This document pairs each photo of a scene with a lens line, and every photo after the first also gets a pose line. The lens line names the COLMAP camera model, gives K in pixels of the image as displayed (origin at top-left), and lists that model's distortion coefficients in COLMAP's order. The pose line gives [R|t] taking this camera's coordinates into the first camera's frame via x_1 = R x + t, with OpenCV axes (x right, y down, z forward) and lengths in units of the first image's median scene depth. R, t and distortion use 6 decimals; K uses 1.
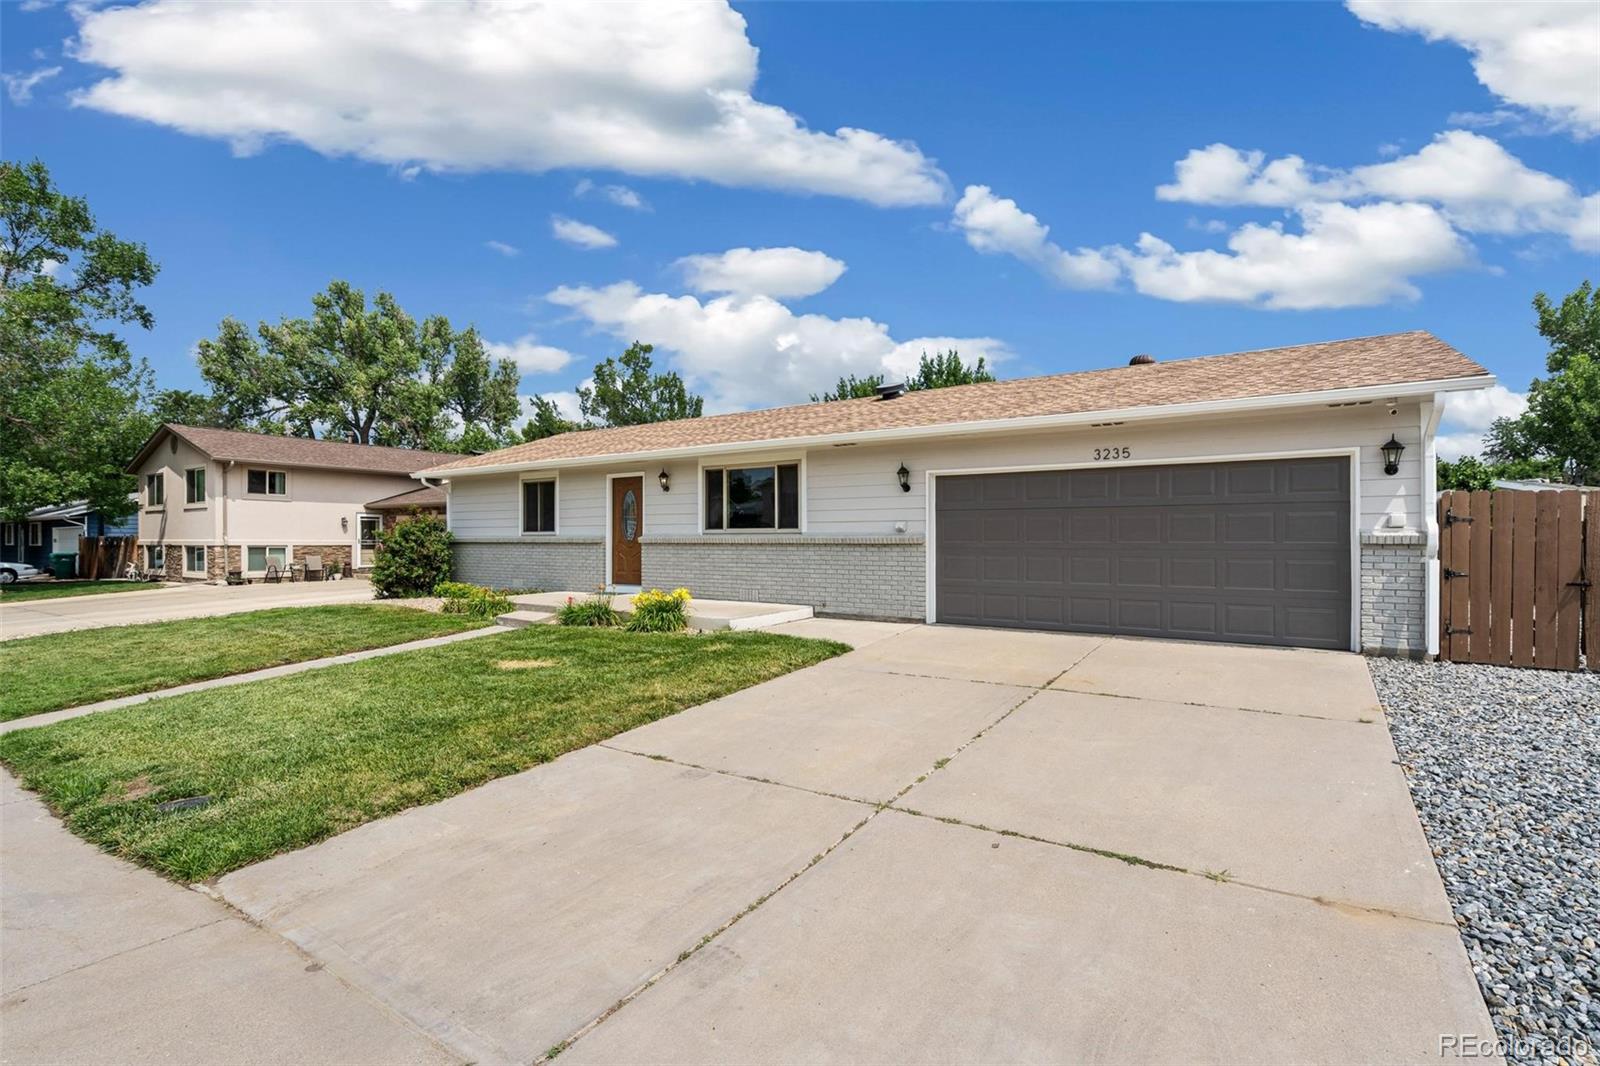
lens RADIAL K [[725.3, 0, 792.7], [0, 725.3, 546.9], [0, 0, 1]] dist [-0.001515, 0.000373]
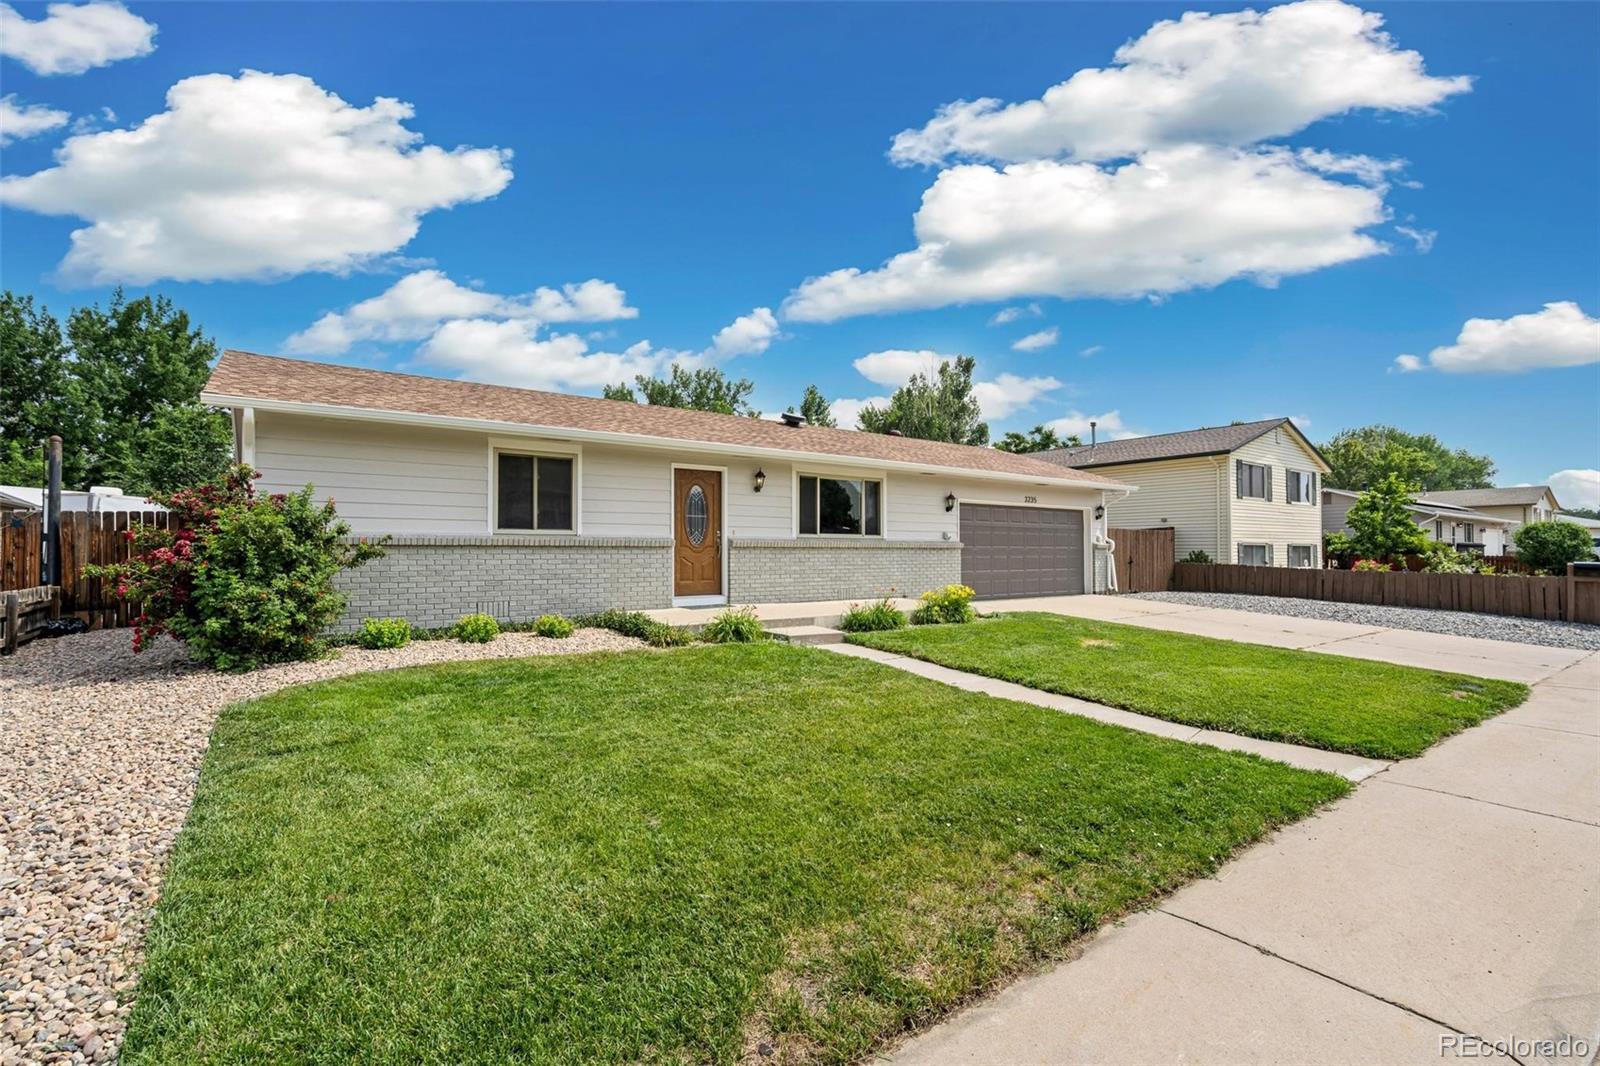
lens RADIAL K [[725.3, 0, 792.7], [0, 725.3, 546.9], [0, 0, 1]] dist [-0.001515, 0.000373]
pose [[0.344178, 0.001347, 0.938903, -1.047218], [0.004814, 0.999983, -0.003200, -0.001684], [-0.938892, 0.005621, 0.344166, 0.632631]]
